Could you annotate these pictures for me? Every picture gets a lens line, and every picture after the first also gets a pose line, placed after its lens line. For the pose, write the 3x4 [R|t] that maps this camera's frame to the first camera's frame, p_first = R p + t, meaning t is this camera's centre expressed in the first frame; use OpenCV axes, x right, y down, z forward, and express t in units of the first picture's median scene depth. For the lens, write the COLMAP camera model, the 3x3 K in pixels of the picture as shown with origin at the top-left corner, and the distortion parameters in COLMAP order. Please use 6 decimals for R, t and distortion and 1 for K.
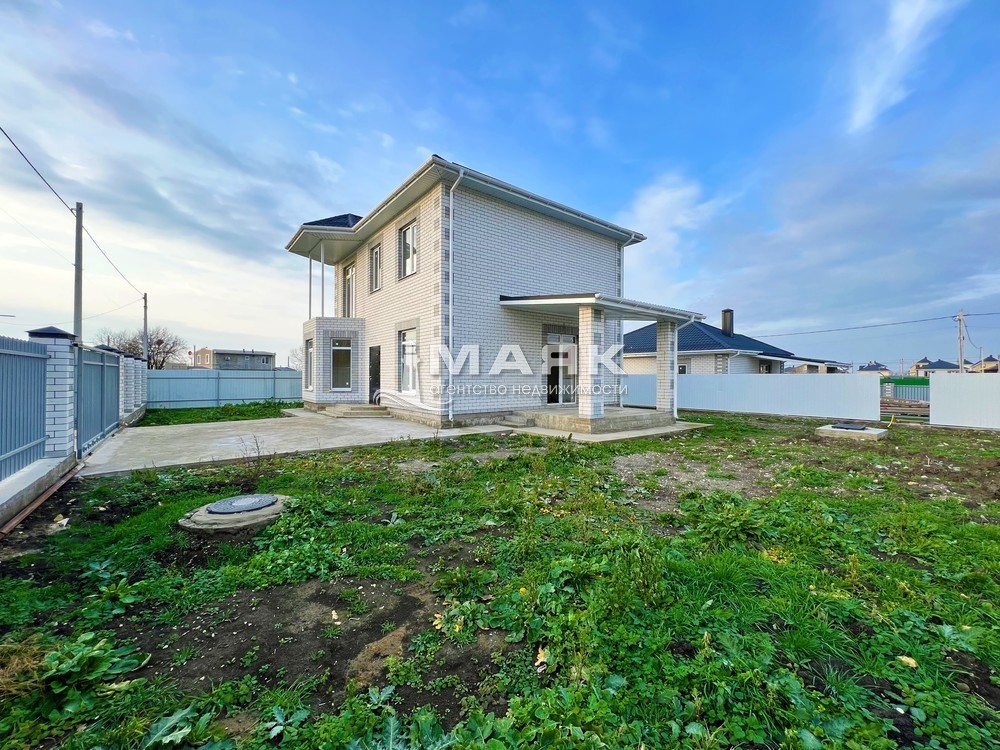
lens RADIAL K [[399.6, 0, 501.1], [0, 399.6, 375.8], [0, 0, 1]] dist [-0.001826, -0.000064]
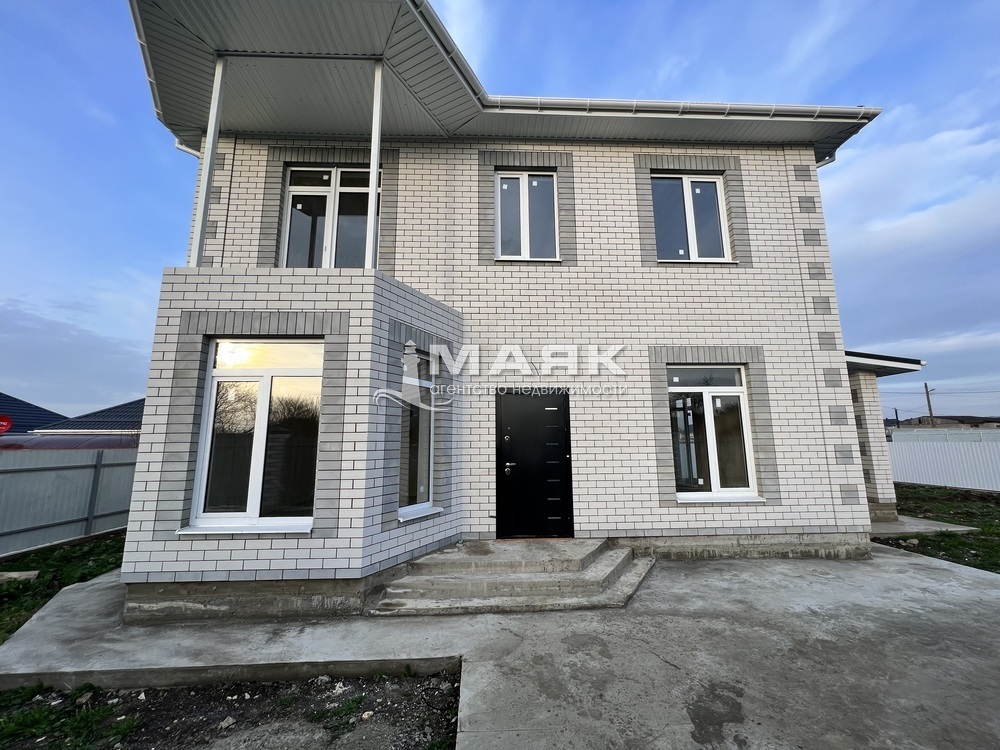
lens RADIAL K [[399.6, 0, 501.1], [0, 399.6, 375.8], [0, 0, 1]] dist [-0.001826, -0.000064]
pose [[0.577075, 0.120631, 0.807733, -0.901364], [0.013542, 0.987482, -0.157151, -0.034607], [-0.816579, 0.101626, 0.568217, 1.077996]]
